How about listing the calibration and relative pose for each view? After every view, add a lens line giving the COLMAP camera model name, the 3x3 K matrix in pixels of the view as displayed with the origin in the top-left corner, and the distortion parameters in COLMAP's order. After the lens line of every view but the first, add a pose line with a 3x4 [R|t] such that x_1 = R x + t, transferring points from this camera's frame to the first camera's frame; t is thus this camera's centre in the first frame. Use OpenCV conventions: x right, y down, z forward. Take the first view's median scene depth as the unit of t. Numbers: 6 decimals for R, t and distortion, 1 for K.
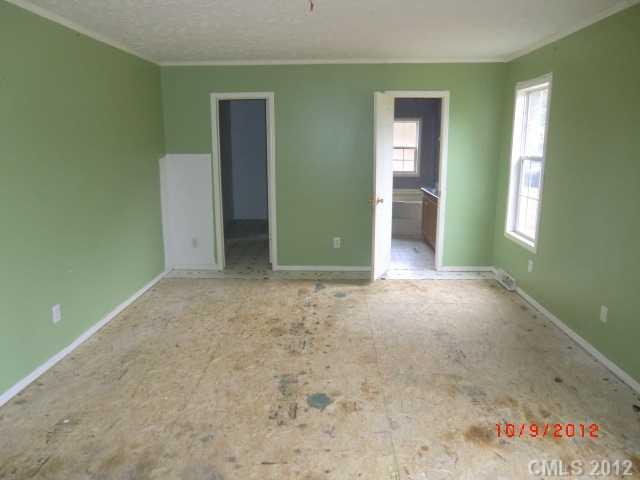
lens RADIAL K [[466.5, 0, 320.0], [0, 466.5, 240.0], [0, 0, 1]] dist [-0.031382, 0.000628]
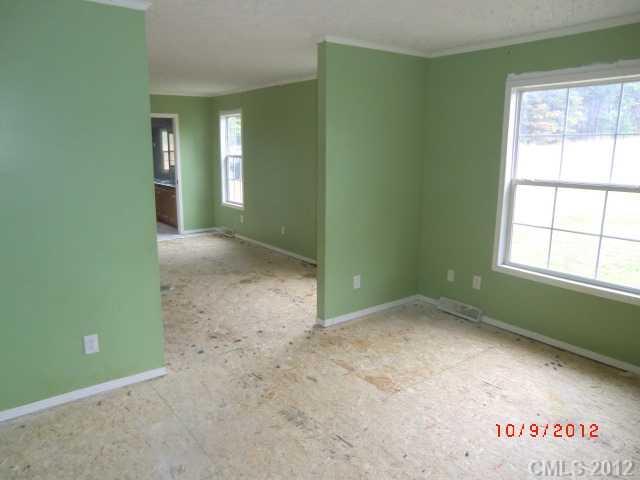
lens RADIAL K [[466.5, 0, 320.0], [0, 466.5, 240.0], [0, 0, 1]] dist [-0.031382, 0.000628]
pose [[0.776767, -0.126099, 0.617035, -0.387170], [0.126886, 0.990994, 0.042790, 0.094799], [-0.616874, 0.045055, 0.785771, -0.519773]]
